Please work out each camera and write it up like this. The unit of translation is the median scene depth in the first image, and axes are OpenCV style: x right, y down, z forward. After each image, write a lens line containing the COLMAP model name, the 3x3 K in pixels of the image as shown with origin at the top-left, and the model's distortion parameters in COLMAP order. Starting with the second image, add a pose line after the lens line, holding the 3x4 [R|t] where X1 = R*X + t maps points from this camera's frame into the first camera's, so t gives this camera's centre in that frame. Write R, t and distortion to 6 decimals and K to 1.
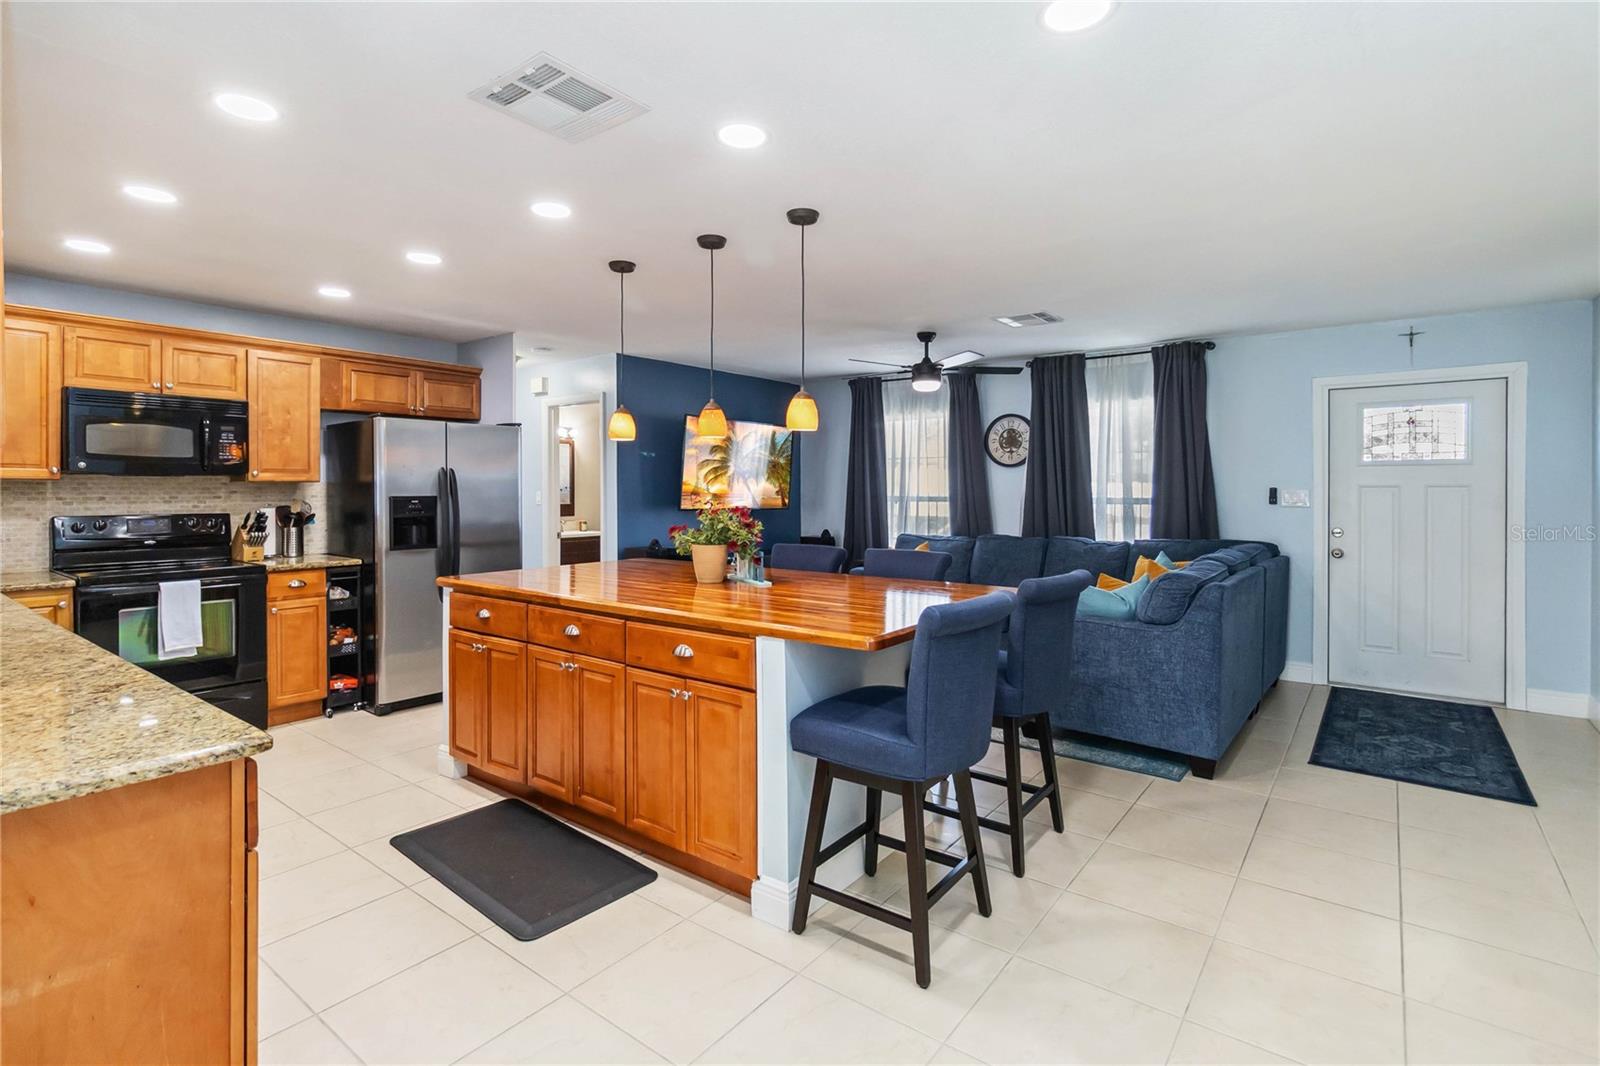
lens RADIAL K [[761.6, 0, 796.3], [0, 761.6, 495.3], [0, 0, 1]] dist [0.000762, 0.000378]
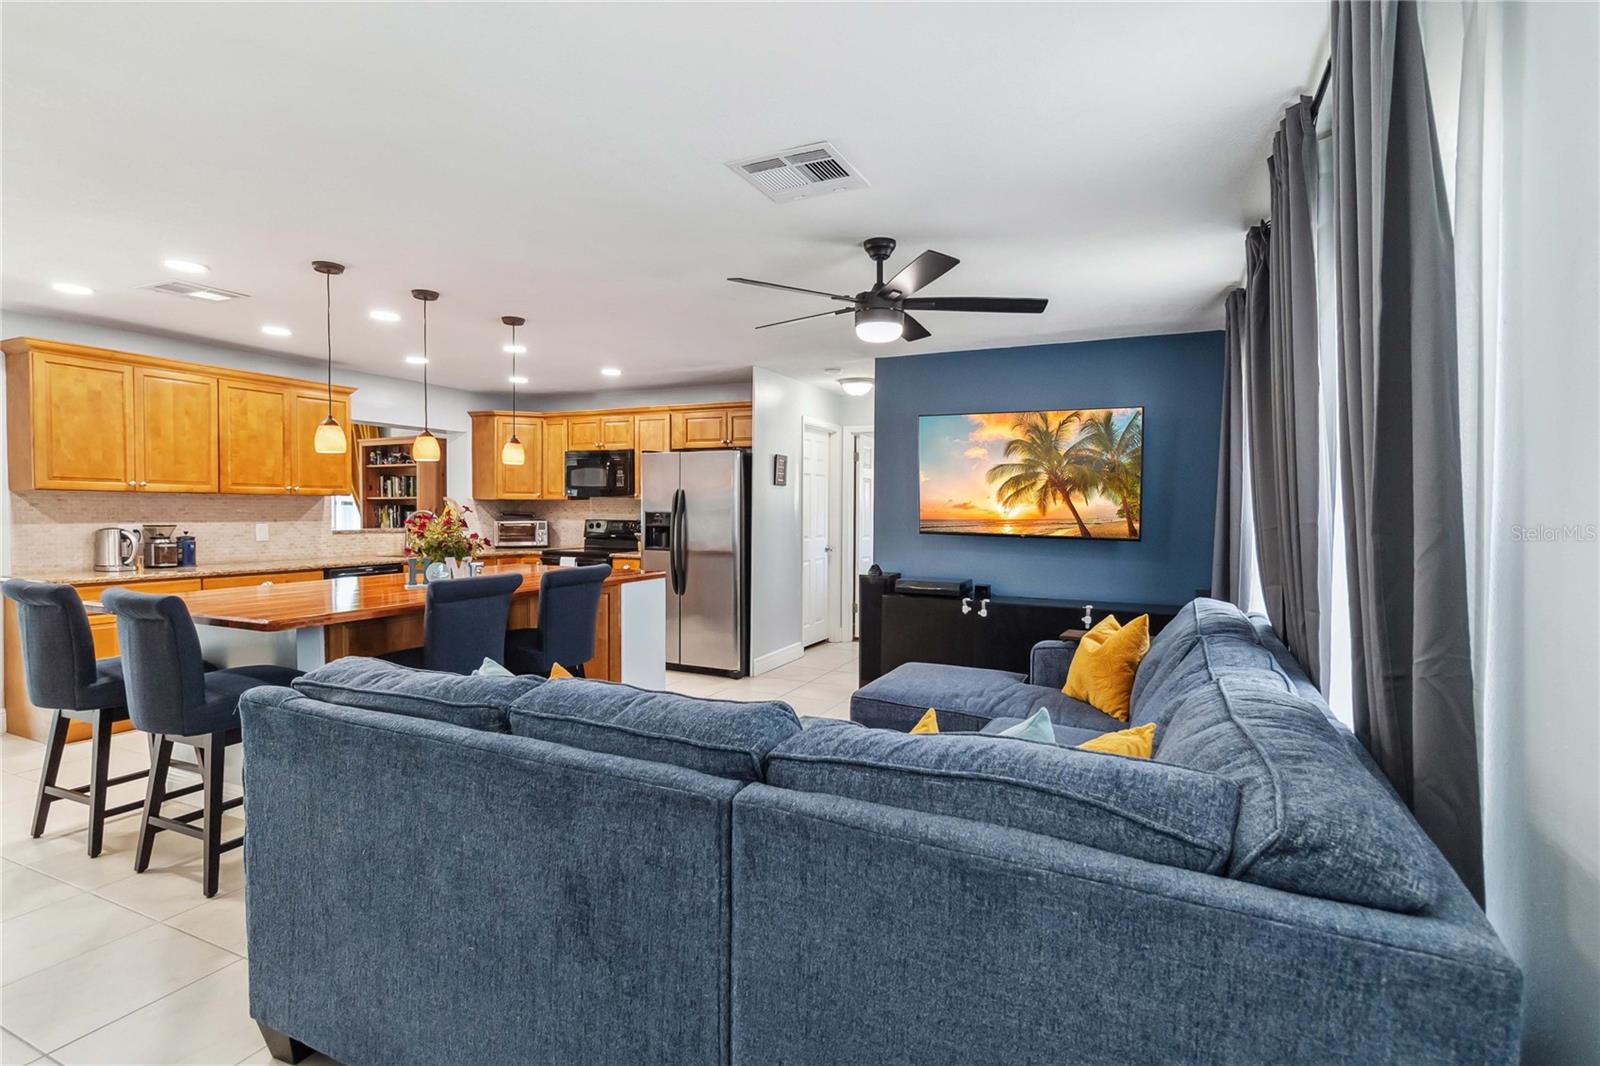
lens RADIAL K [[774.3, 0, 794.2], [0, 774.3, 529.3], [0, 0, 1]] dist [0.011260, -0.000155]
pose [[0.203457, 0.029112, -0.978651, 0.854583], [-0.013710, 0.999545, 0.026883, -0.005572], [0.978988, 0.007948, 0.203763, 0.938055]]
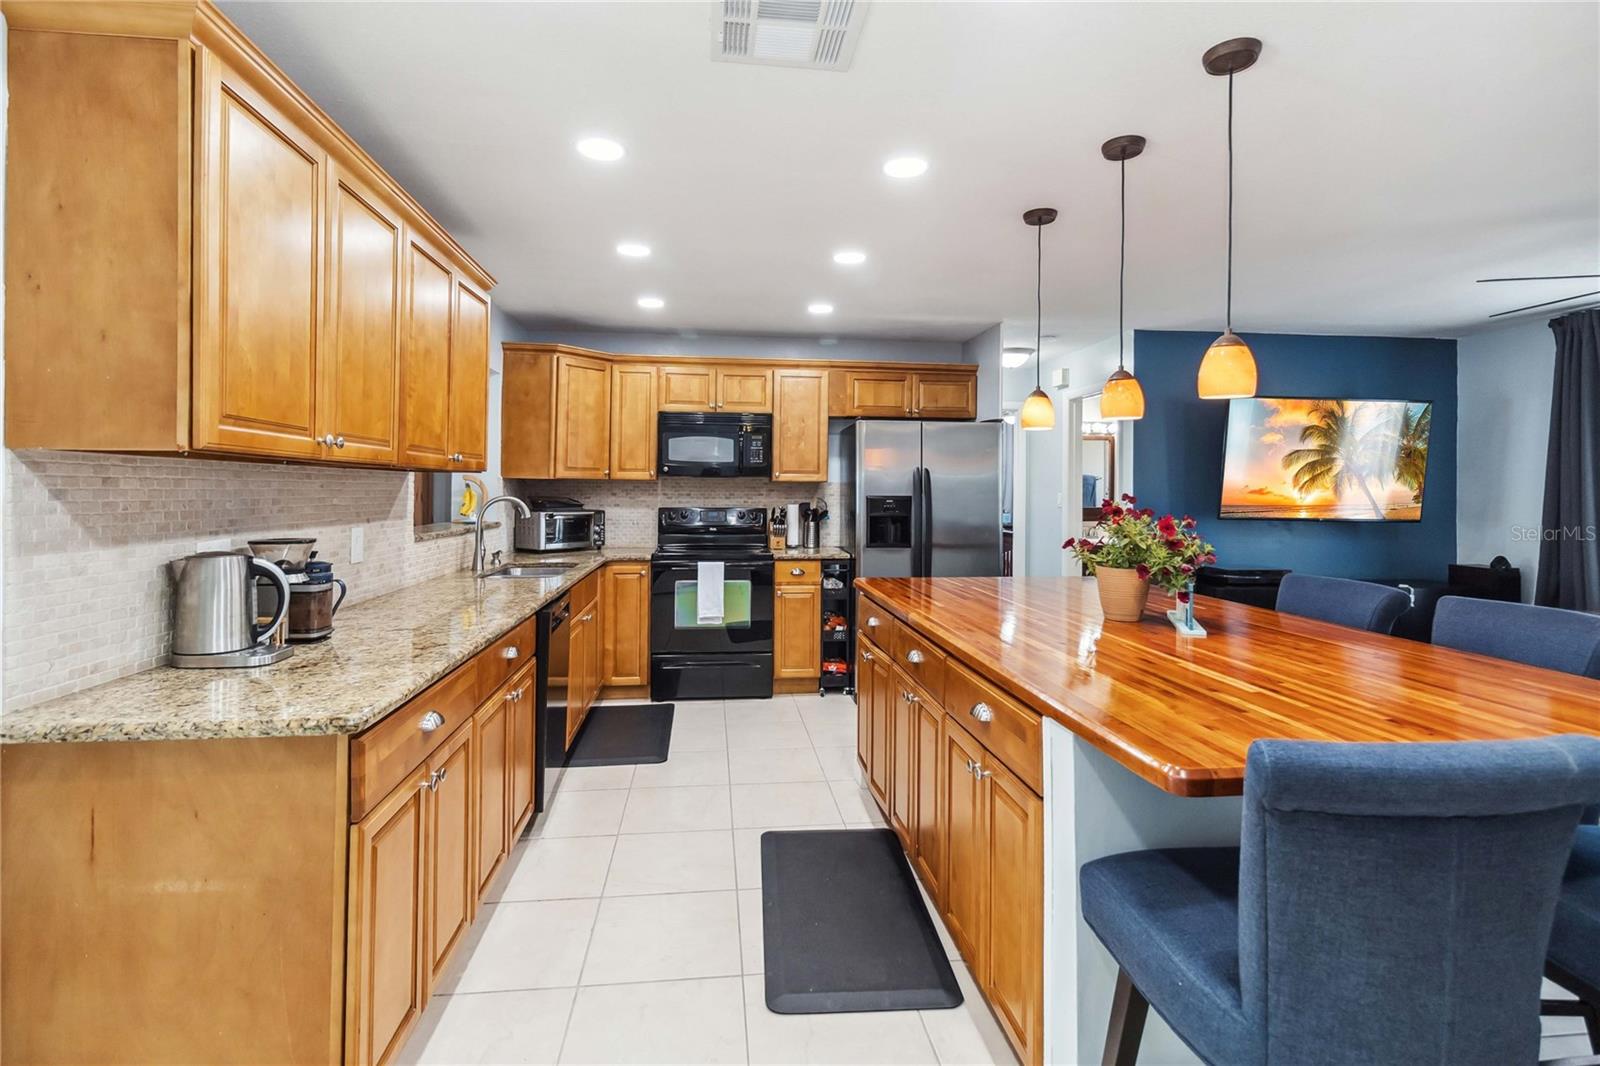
lens RADIAL K [[752.4, 0, 795.2], [0, 752.4, 484.7], [0, 0, 1]] dist [0.000937, 0.000098]
pose [[0.693907, 0.001574, -0.720063, 0.135300], [-0.013037, 0.999861, -0.010378, -0.001604], [0.719946, 0.016588, 0.693831, 0.202931]]
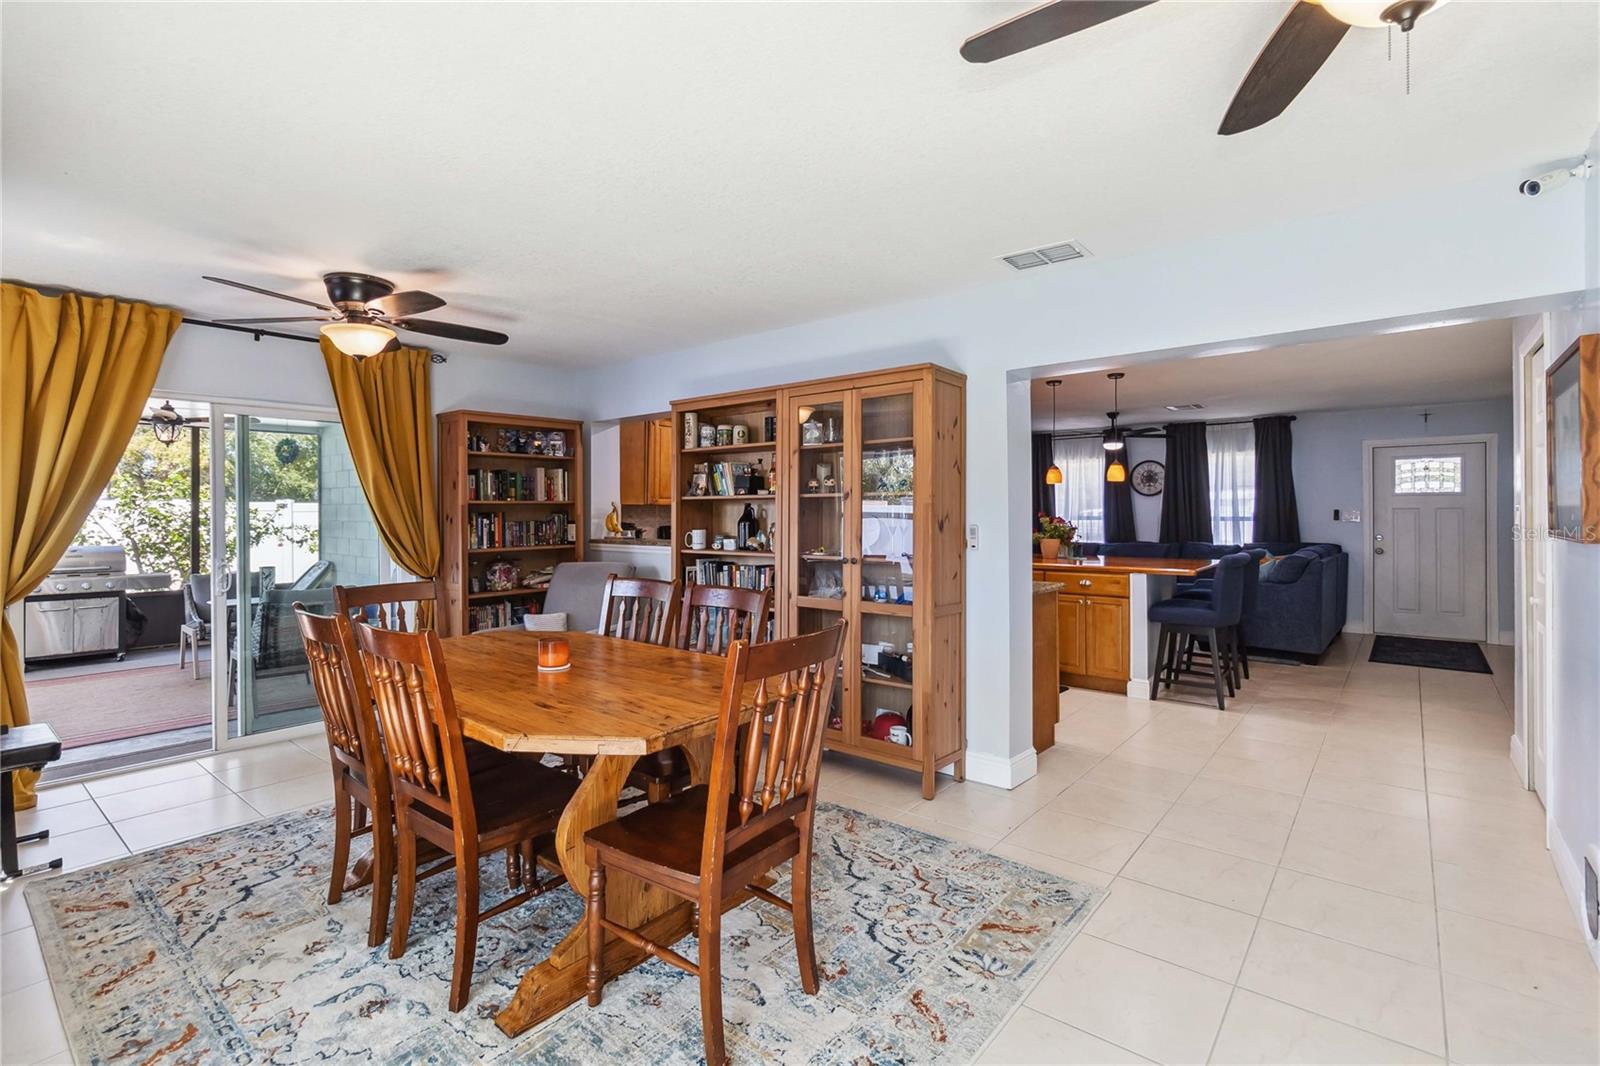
lens RADIAL K [[740.4, 0, 794.0], [0, 740.4, 511.3], [0, 0, 1]] dist [0.002005, 0.000061]
pose [[0.999453, -0.000809, -0.033072, -0.508418], [0.000466, 0.999946, -0.010380, 0.010211], [0.033079, 0.010359, 0.999399, -0.649897]]
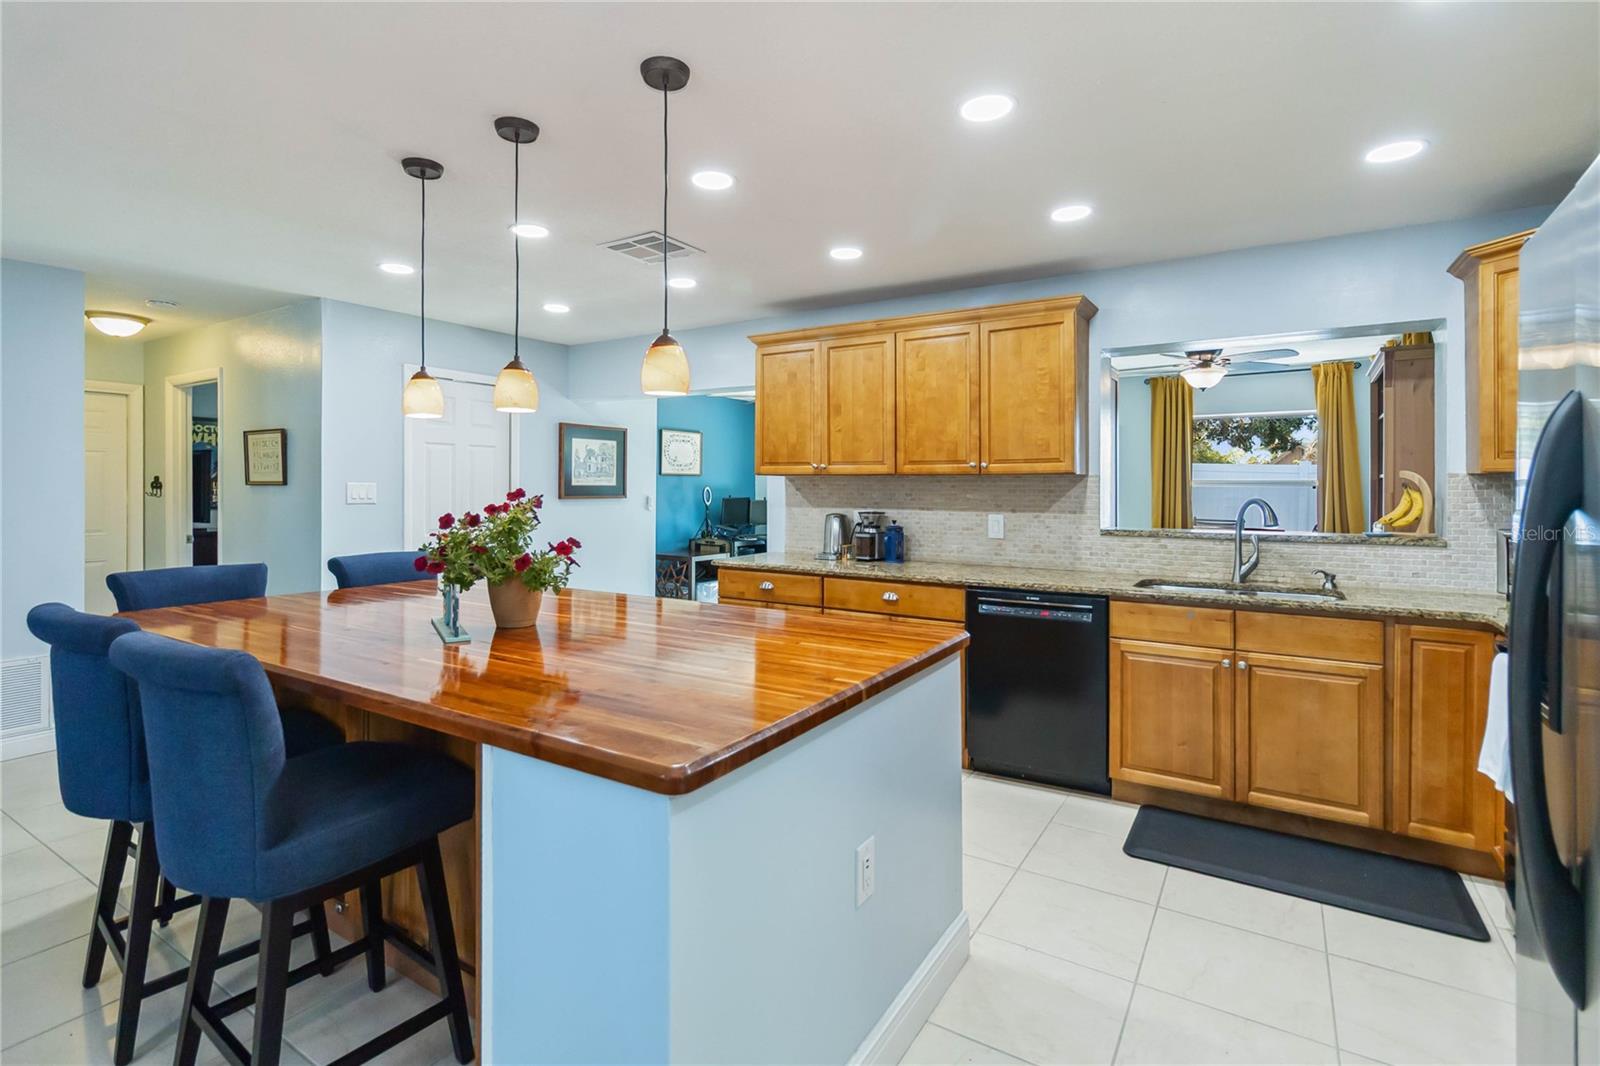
lens RADIAL K [[752.4, 0, 795.2], [0, 752.4, 484.7], [0, 0, 1]] dist [0.000937, 0.000098]
pose [[-0.995704, -0.001190, -0.092585, -0.210071], [-0.001714, 0.999983, 0.005578, -0.008757], [0.092577, 0.005713, -0.995689, 1.208865]]
